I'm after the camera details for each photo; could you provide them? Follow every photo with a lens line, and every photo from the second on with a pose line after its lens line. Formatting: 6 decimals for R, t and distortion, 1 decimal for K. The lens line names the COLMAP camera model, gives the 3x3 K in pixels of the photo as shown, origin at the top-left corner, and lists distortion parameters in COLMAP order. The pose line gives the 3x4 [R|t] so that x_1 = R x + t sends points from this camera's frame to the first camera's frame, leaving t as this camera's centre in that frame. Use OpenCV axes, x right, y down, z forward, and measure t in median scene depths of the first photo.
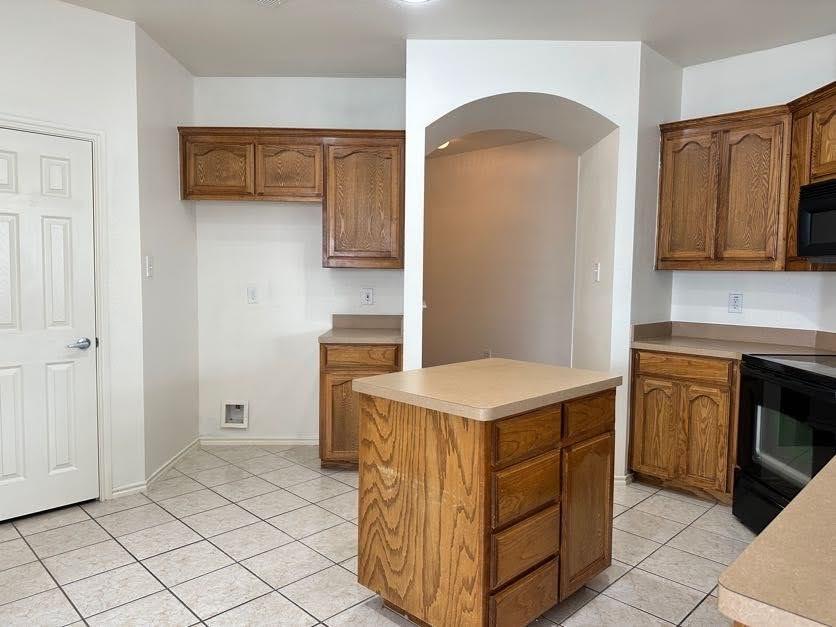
lens RADIAL K [[590.4, 0, 417.8], [0, 590.4, 311.8], [0, 0, 1]] dist [0.075336, -0.094089]
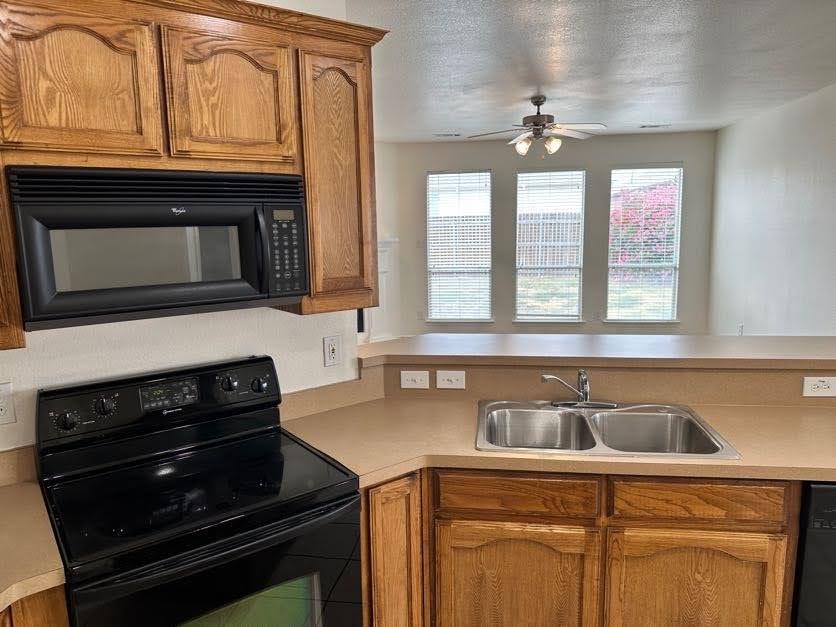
lens RADIAL K [[590.4, 0, 417.8], [0, 590.4, 311.8], [0, 0, 1]] dist [0.075336, -0.094089]
pose [[-0.605568, -0.122206, 0.786355, 0.094852], [0.064161, 0.977424, 0.201310, -0.176233], [-0.793203, 0.172360, -0.584055, 1.053818]]
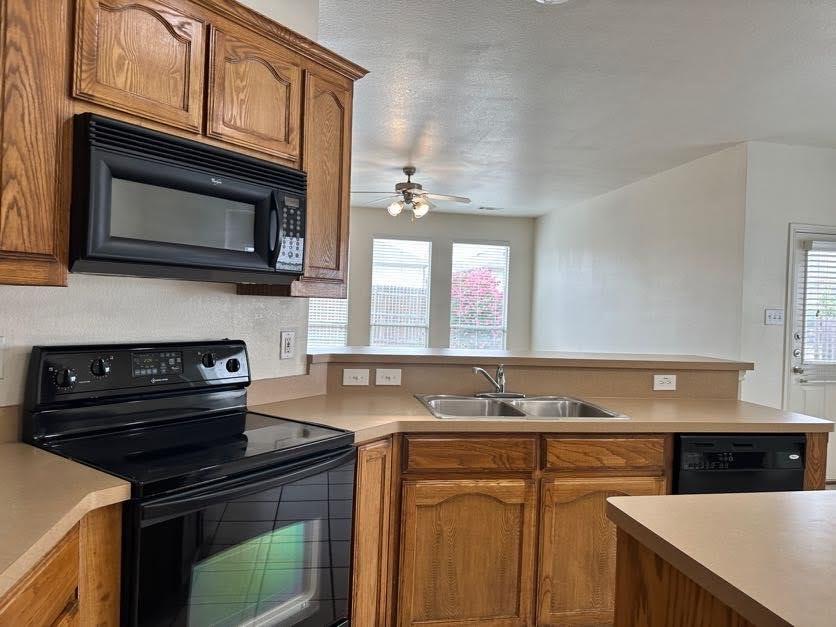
lens RADIAL K [[586.3, 0, 417.7], [0, 586.3, 307.9], [0, 0, 1]] dist [0.115672, -0.171202]
pose [[-0.816895, -0.049386, 0.574669, 0.140588], [-0.010266, 0.997415, 0.071123, -0.090245], [-0.576696, 0.052200, -0.815290, 1.268757]]
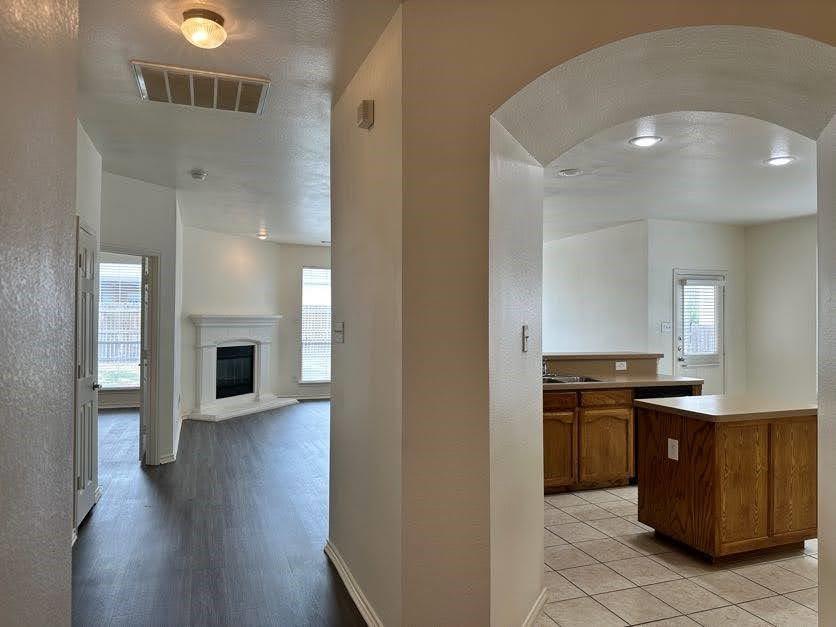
lens RADIAL K [[581.1, 0, 409.6], [0, 581.1, 312.7], [0, 0, 1]] dist [0.108131, -0.225847]
pose [[-0.898925, -0.017748, 0.437743, 0.162874], [0.008028, 0.998344, 0.056962, -0.174469], [-0.438029, 0.054719, -0.897294, 2.151492]]
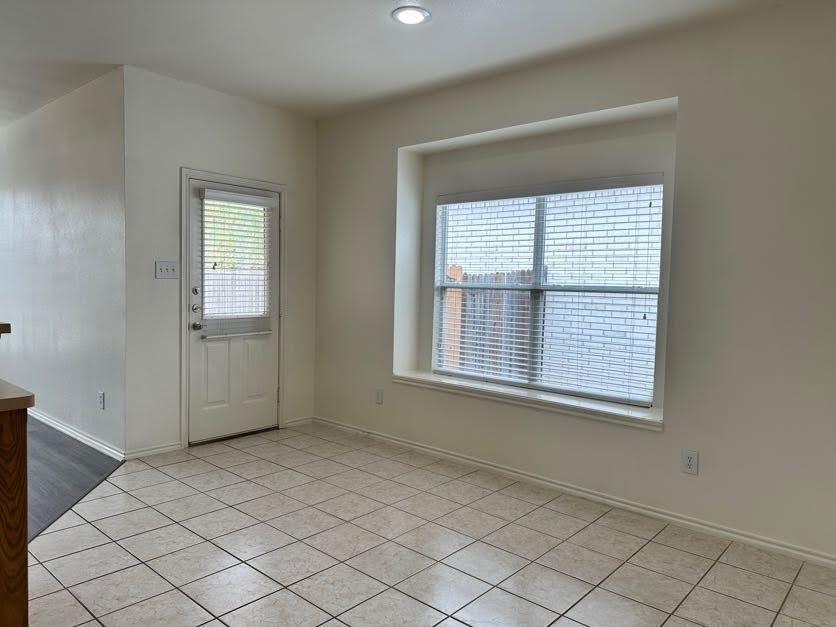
lens RADIAL K [[586.3, 0, 417.7], [0, 586.3, 307.9], [0, 0, 1]] dist [0.115672, -0.171202]
pose [[-0.997644, -0.037858, -0.057206, -0.235428], [-0.044138, 0.992633, 0.112834, -0.062812], [0.052512, 0.115093, -0.991966, 0.926334]]
